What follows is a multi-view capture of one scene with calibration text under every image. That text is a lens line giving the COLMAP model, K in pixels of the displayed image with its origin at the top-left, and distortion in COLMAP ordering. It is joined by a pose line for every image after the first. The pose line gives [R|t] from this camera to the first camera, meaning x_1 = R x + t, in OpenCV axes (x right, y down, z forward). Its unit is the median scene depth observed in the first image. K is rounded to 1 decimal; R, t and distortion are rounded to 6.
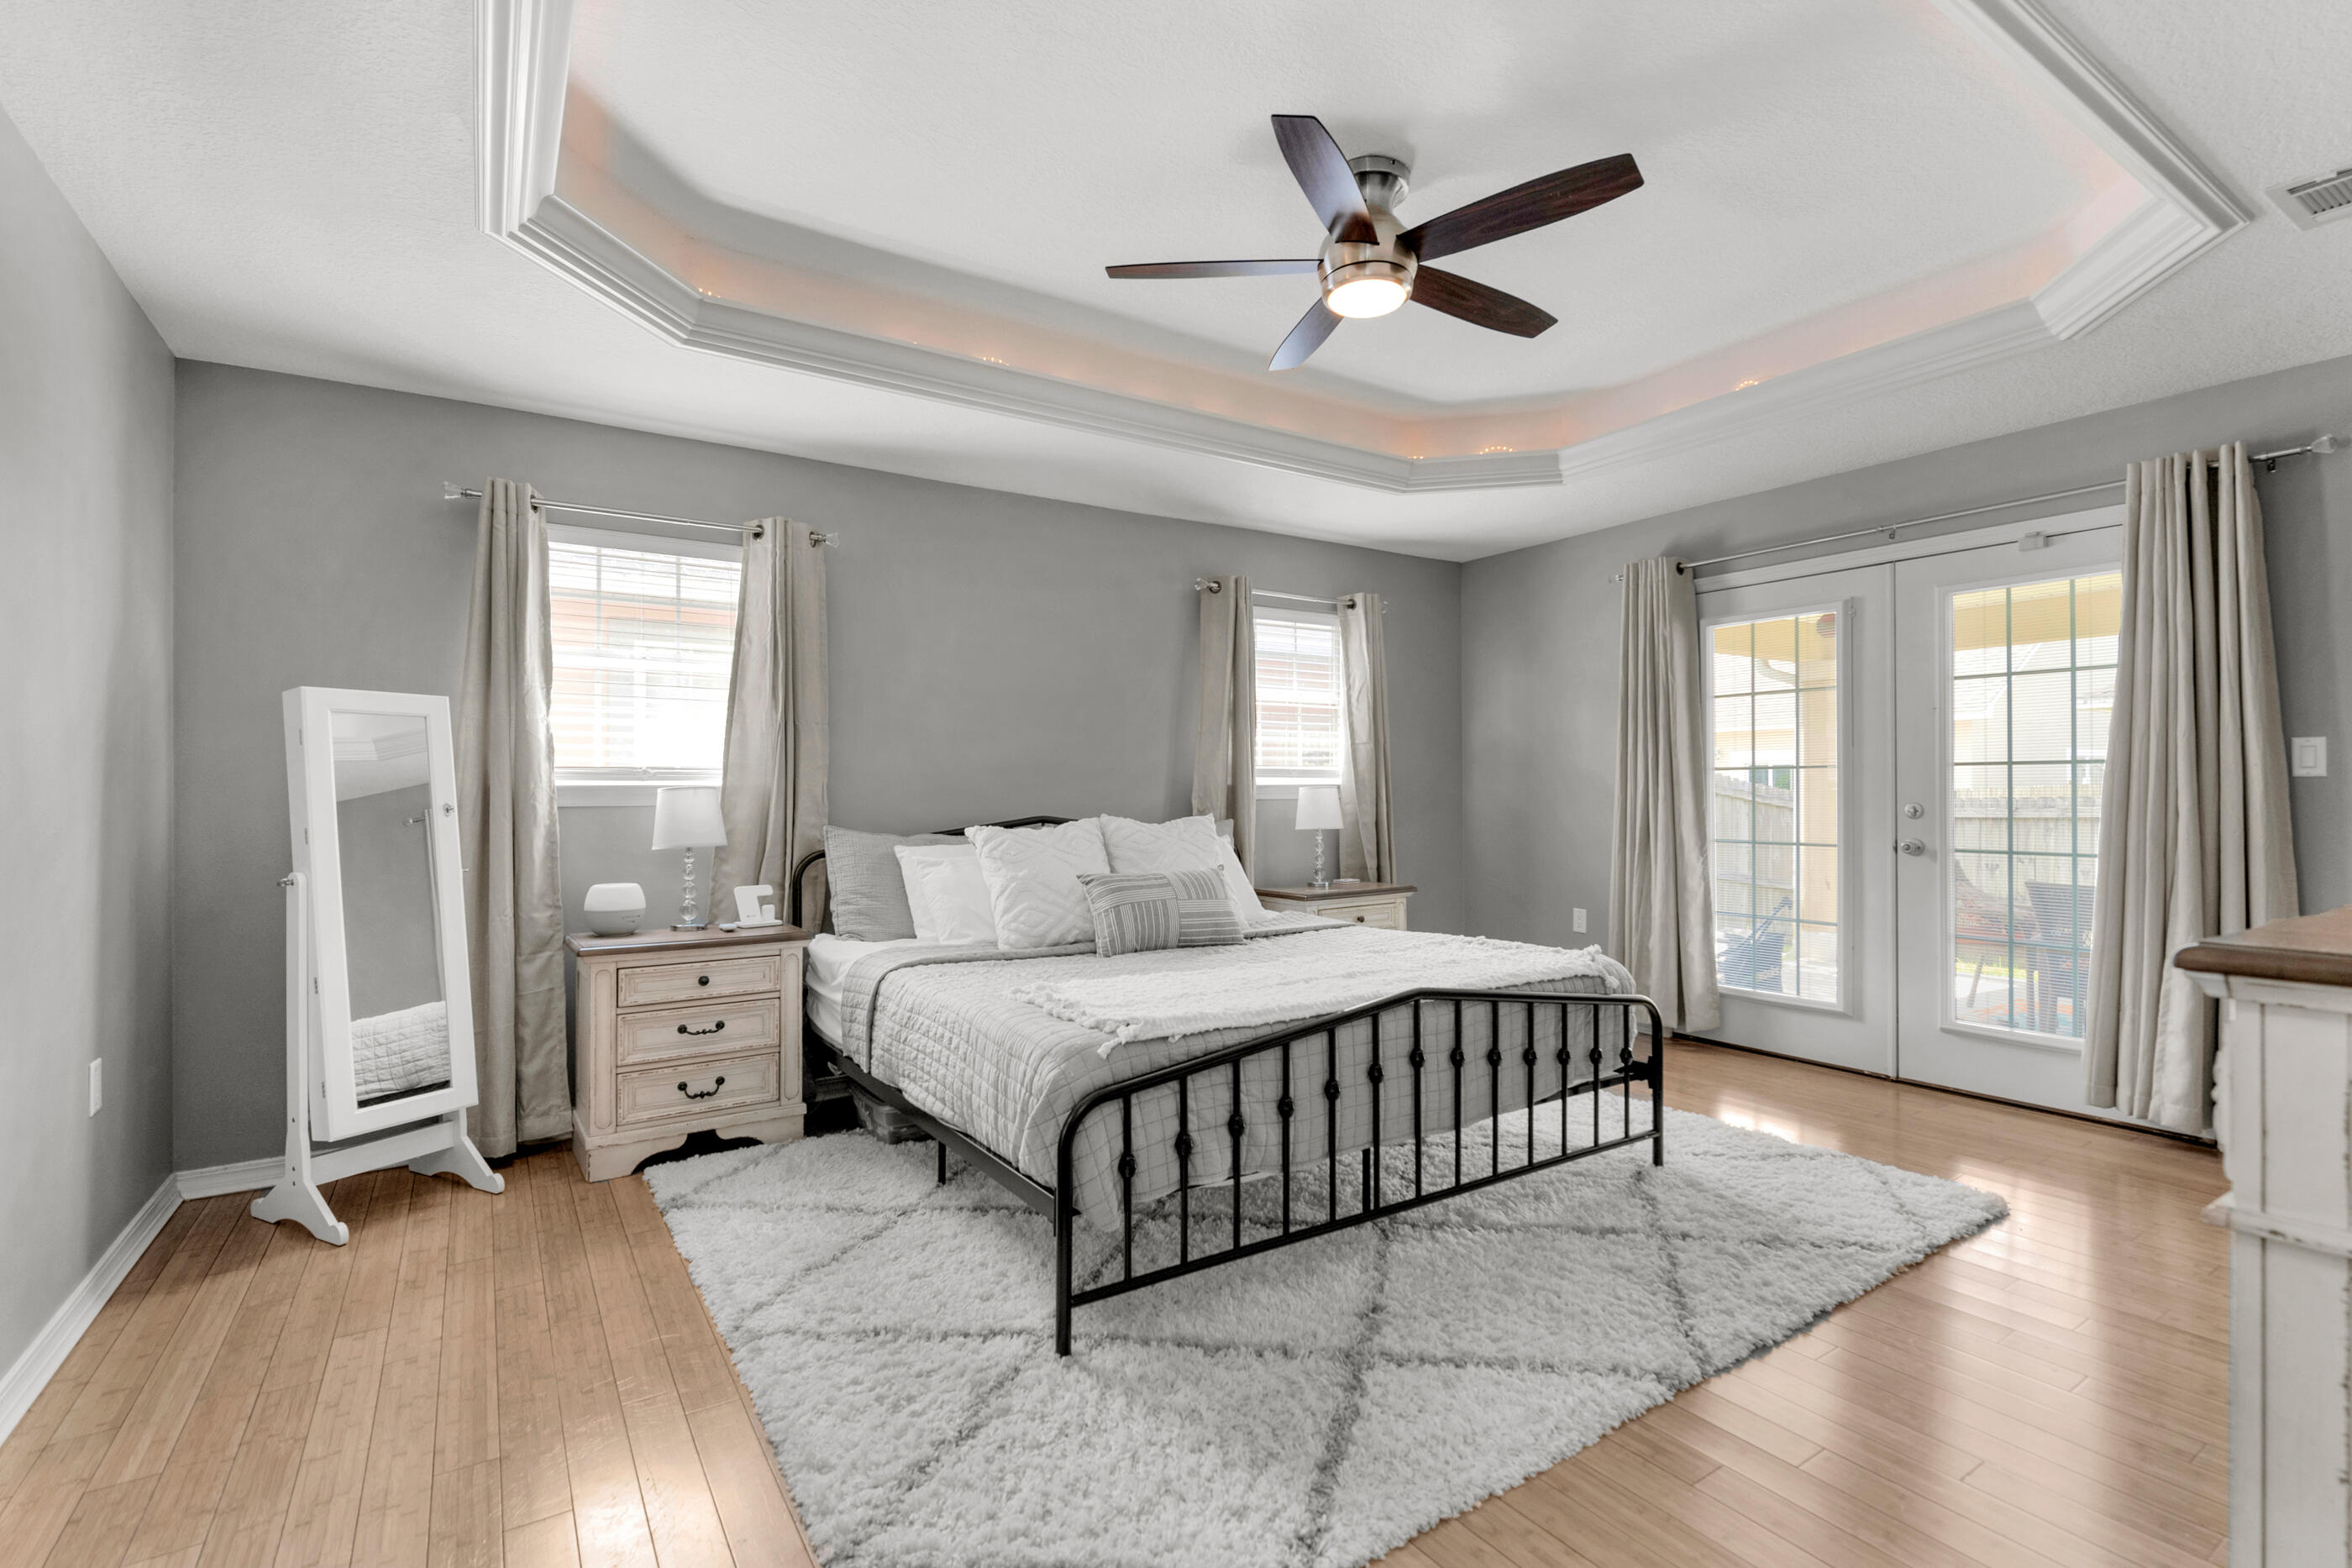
lens RADIAL K [[984.6, 0, 1176.0], [0, 984.6, 784.0], [0, 0, 1]] dist [-0.000003, 0.000168]
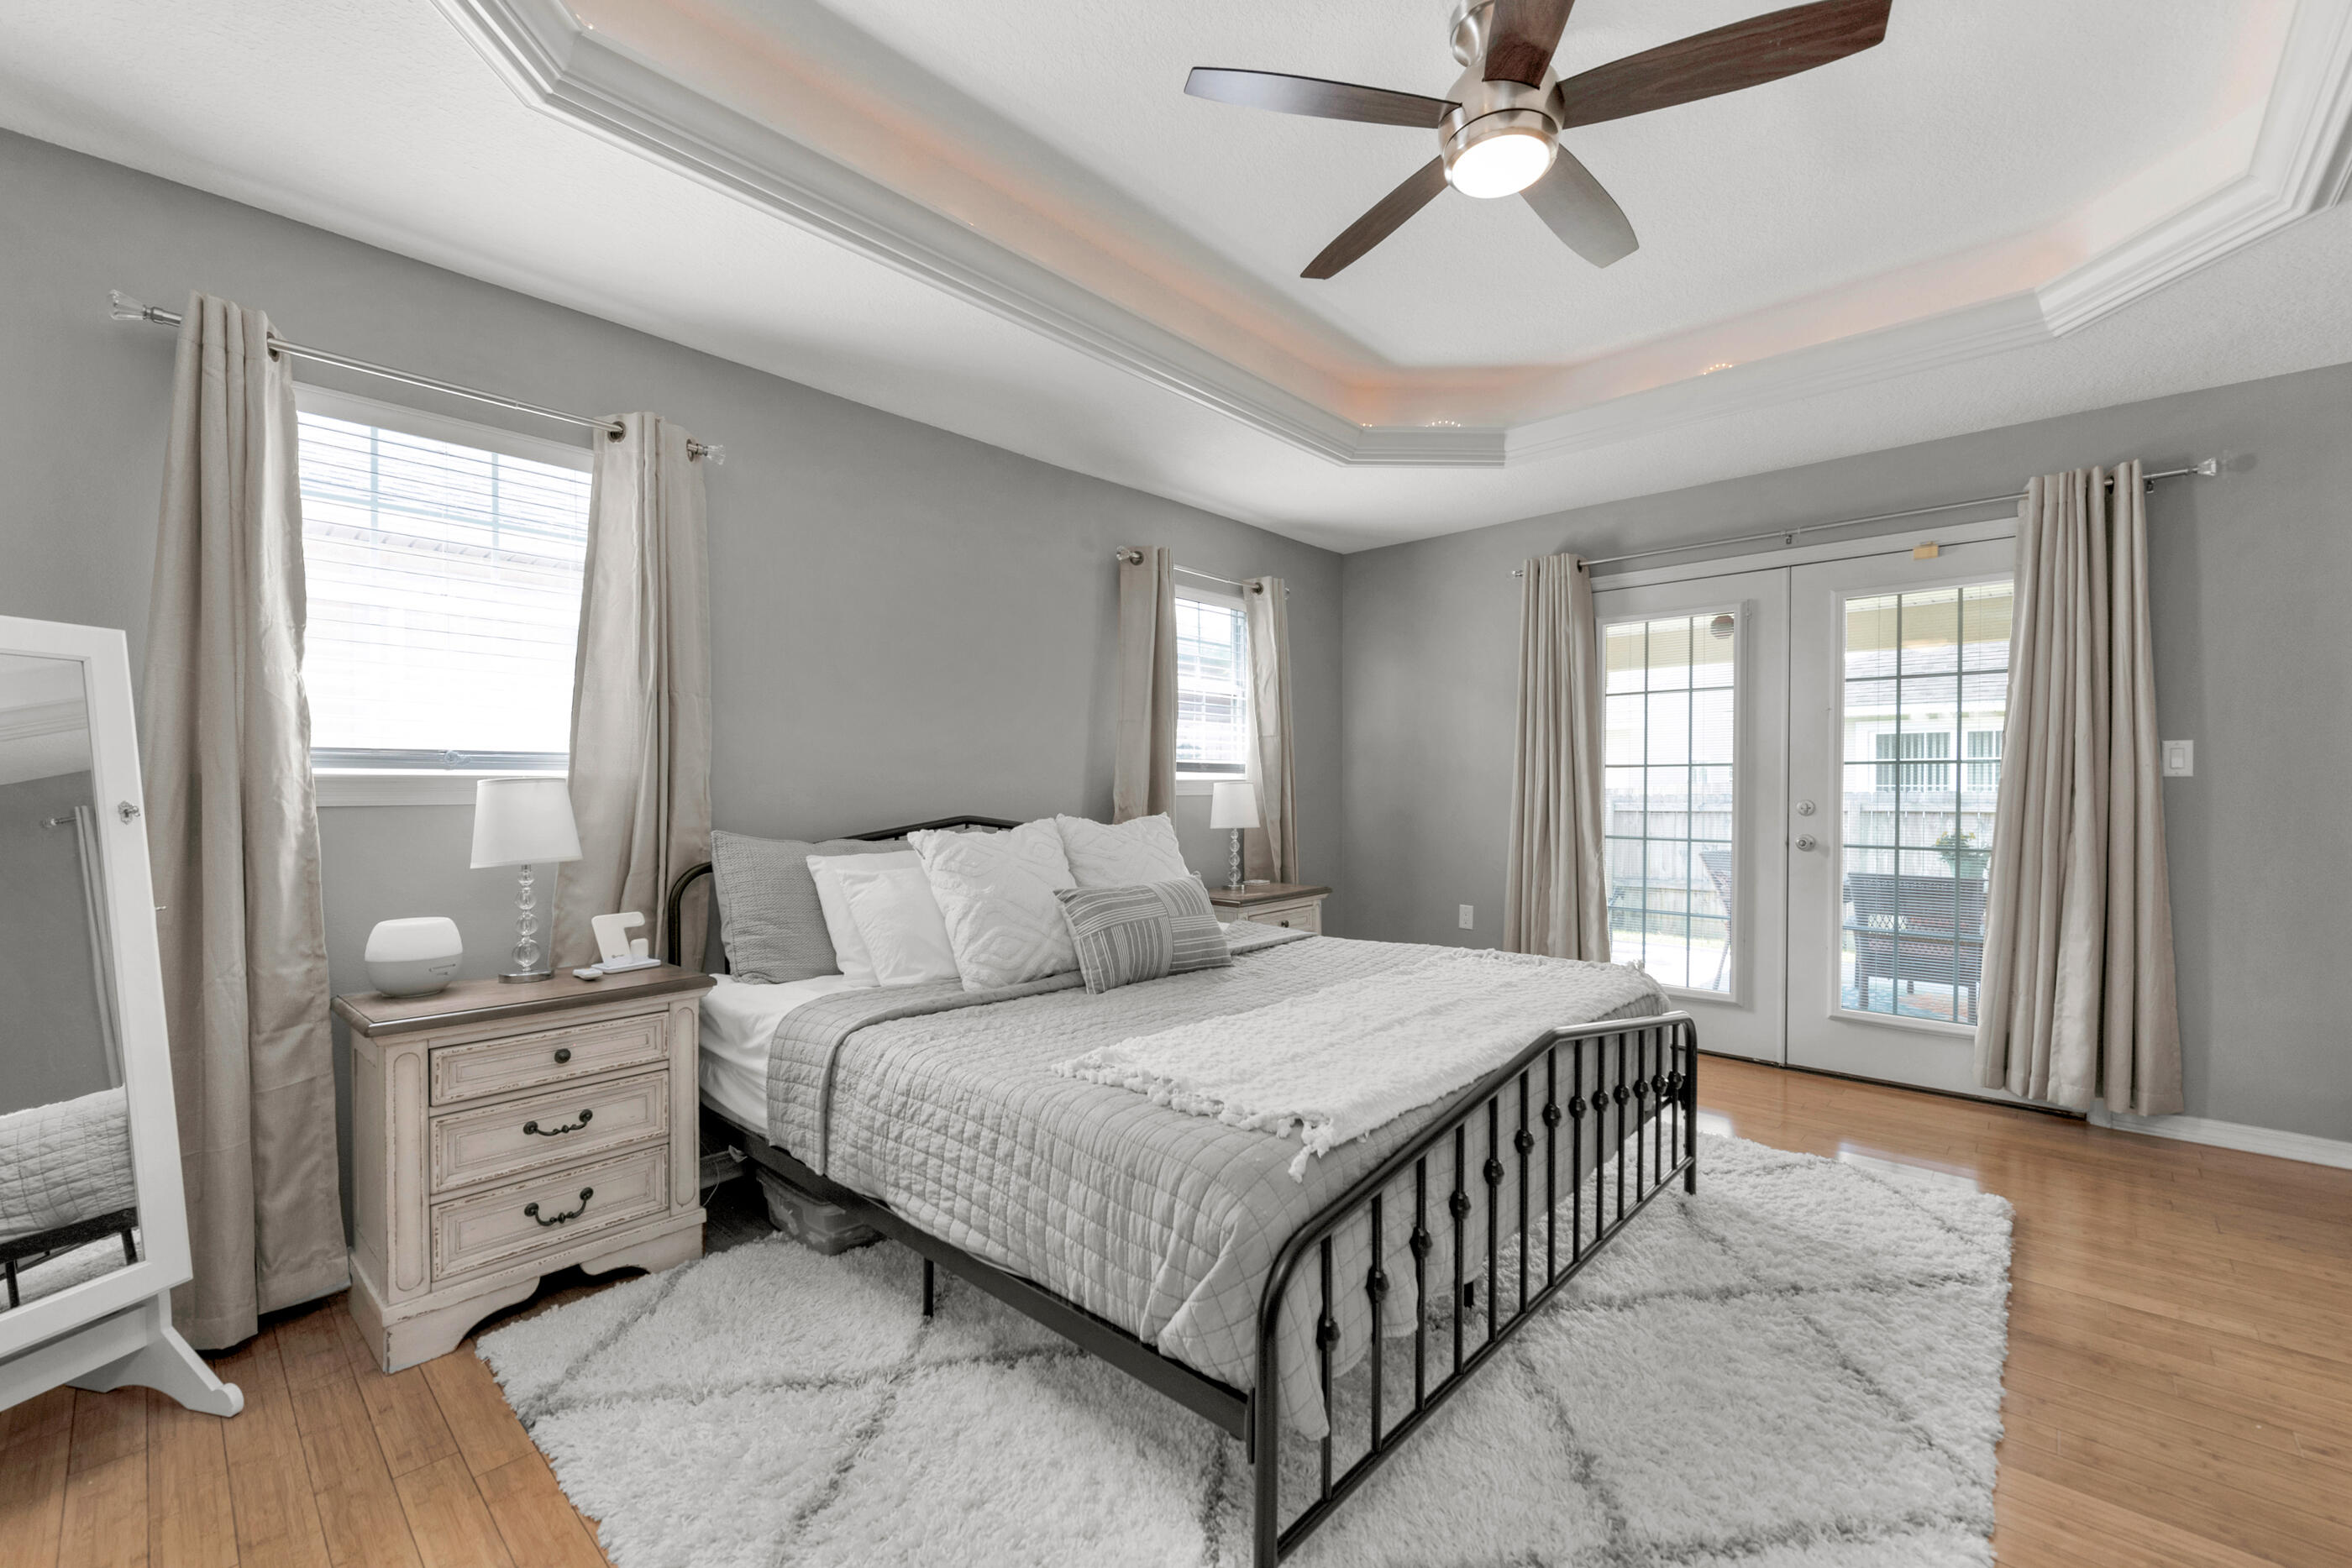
lens RADIAL K [[972.9, 0, 1179.6], [0, 972.9, 797.8], [0, 0, 1]] dist [-0.001605, -0.001731]
pose [[0.979780, 0.001053, 0.200073, -0.175238], [-0.004883, 0.999814, 0.018652, 0.001674], [-0.200016, -0.019252, 0.979603, 0.223289]]
